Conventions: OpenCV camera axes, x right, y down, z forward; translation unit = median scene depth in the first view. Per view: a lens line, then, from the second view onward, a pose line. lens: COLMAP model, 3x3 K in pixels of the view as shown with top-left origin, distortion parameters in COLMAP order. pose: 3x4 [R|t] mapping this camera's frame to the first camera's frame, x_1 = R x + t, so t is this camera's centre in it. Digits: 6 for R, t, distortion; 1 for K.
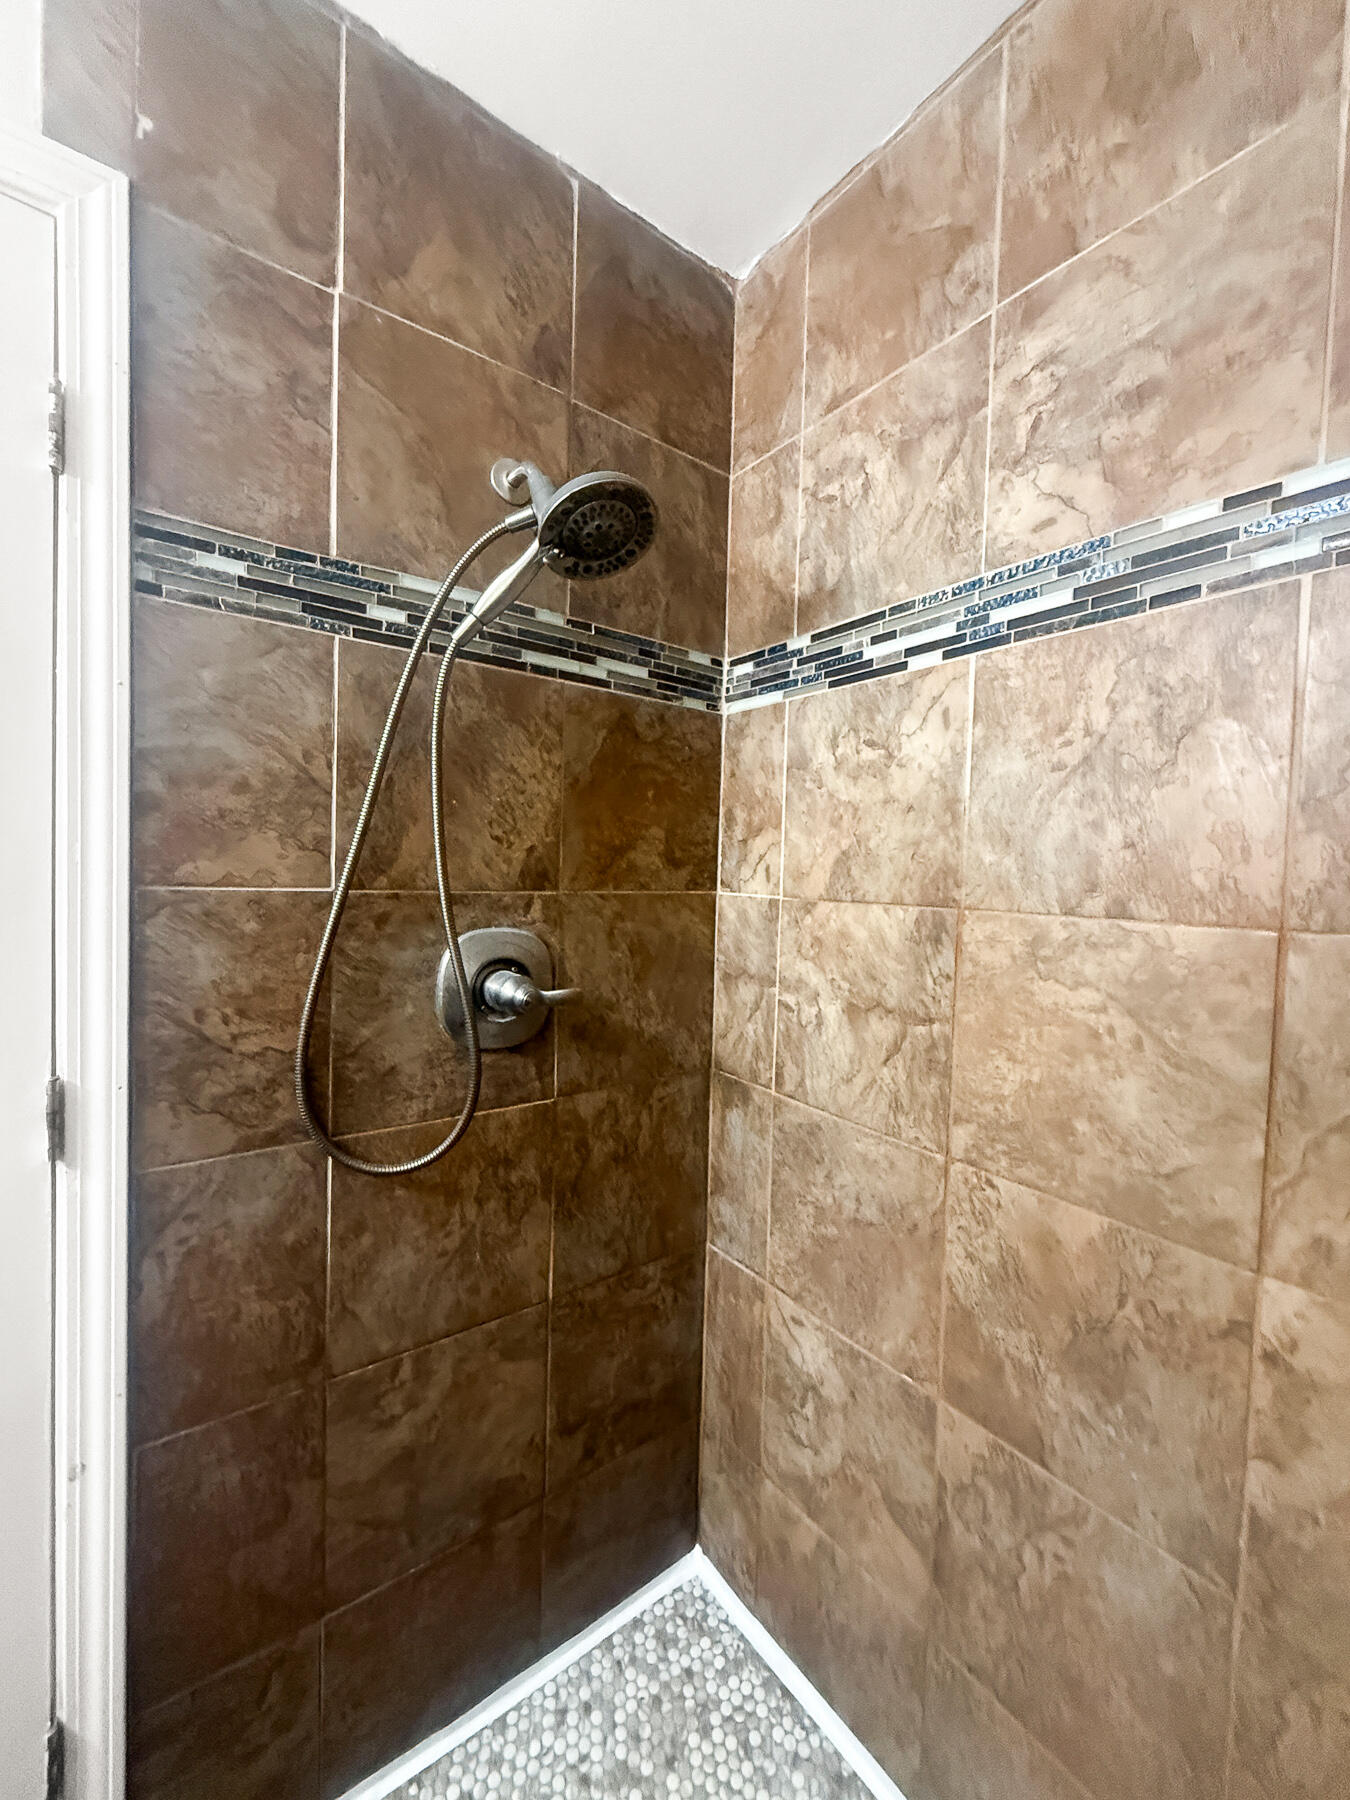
lens RADIAL K [[716.2, 0, 683.5], [0, 716.2, 901.5], [0, 0, 1]] dist [-0.000630, -0.000567]
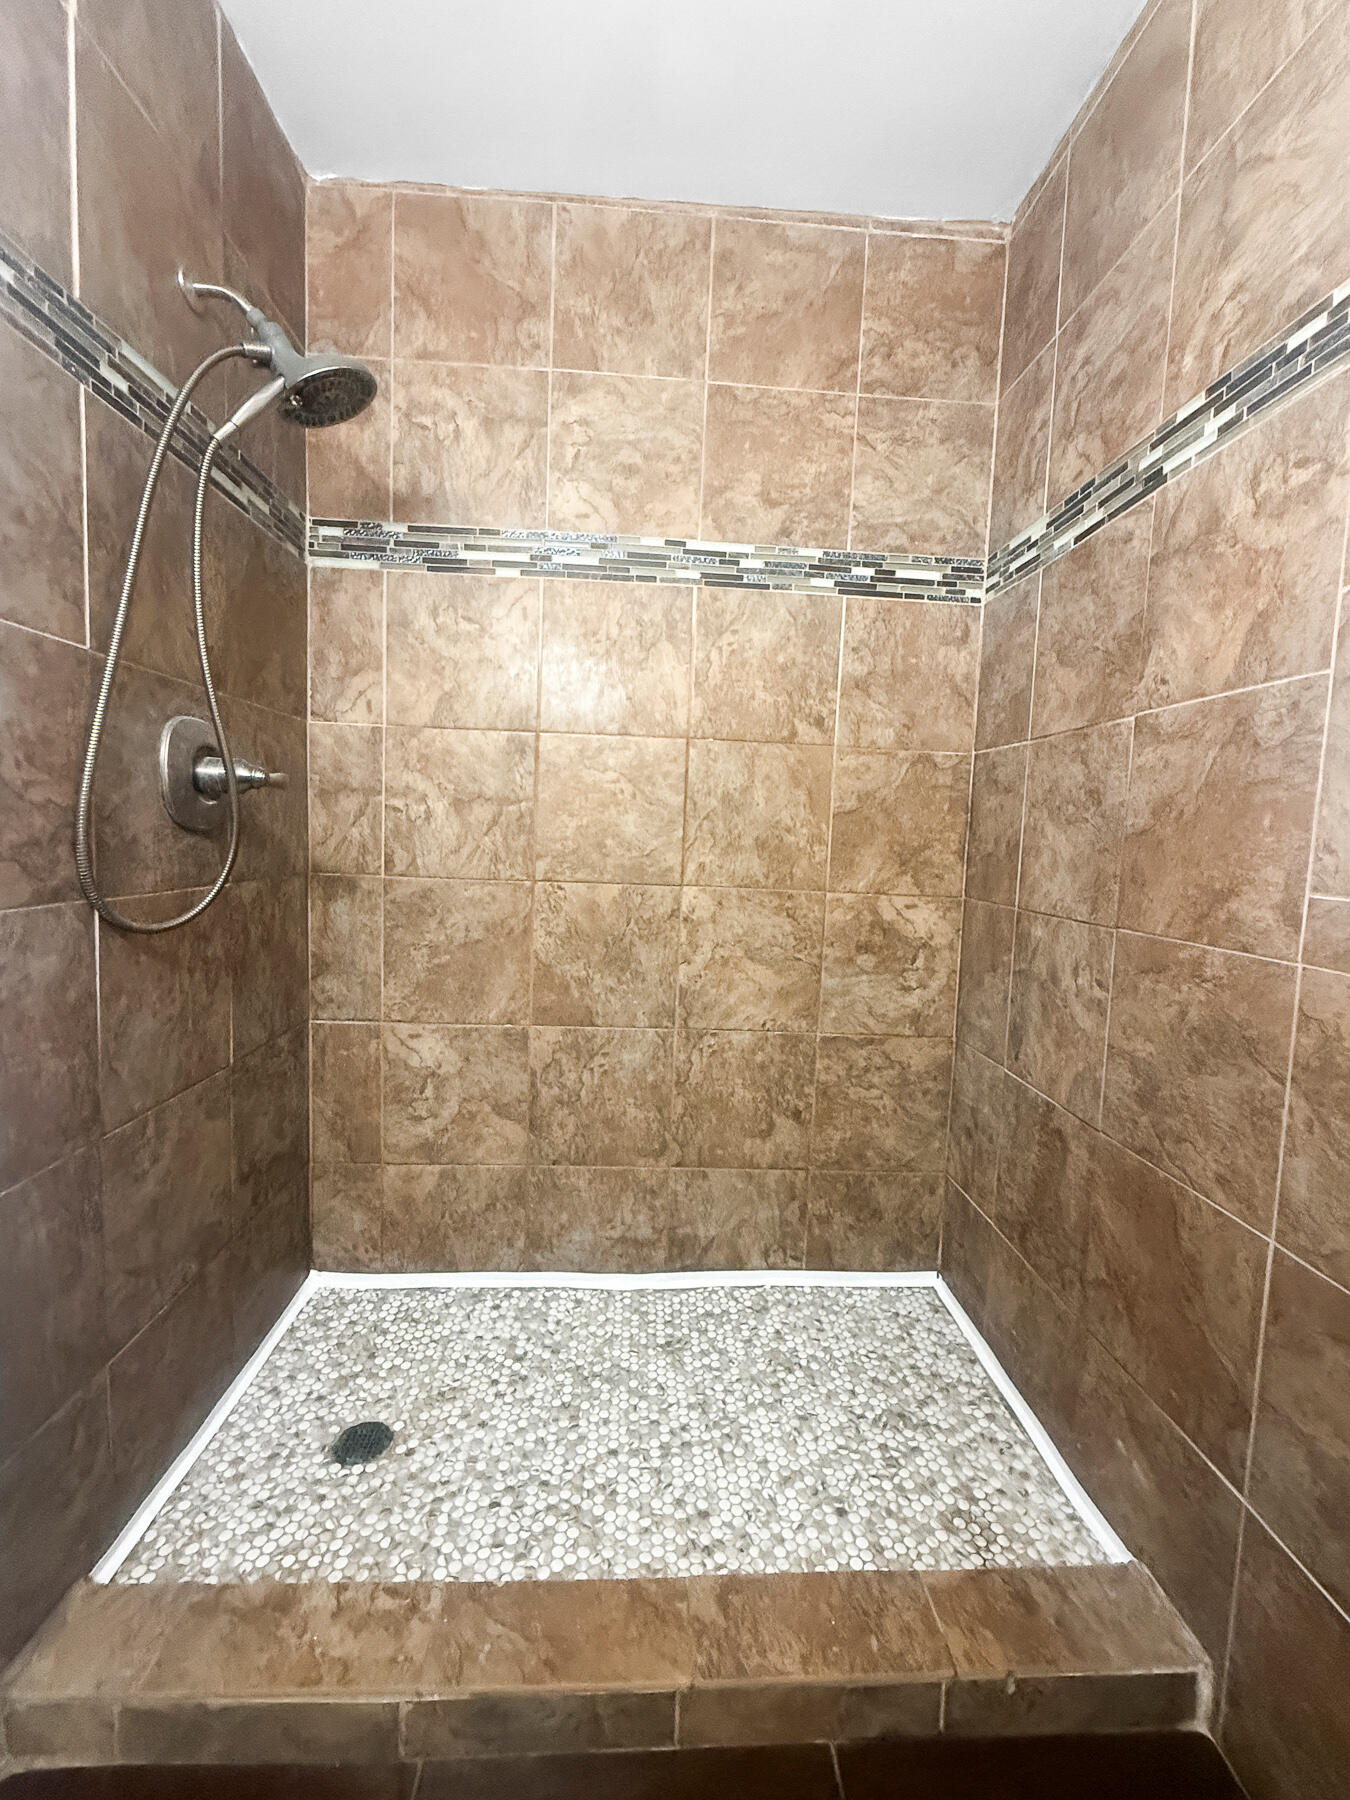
lens RADIAL K [[716.2, 0, 673.6], [0, 716.2, 888.3], [0, 0, 1]] dist [-0.000630, -0.000567]
pose [[0.575744, -0.081585, 0.813550, -0.812826], [0.011532, 0.995721, 0.091693, 0.221967], [-0.817549, -0.043410, 0.574221, -0.241953]]
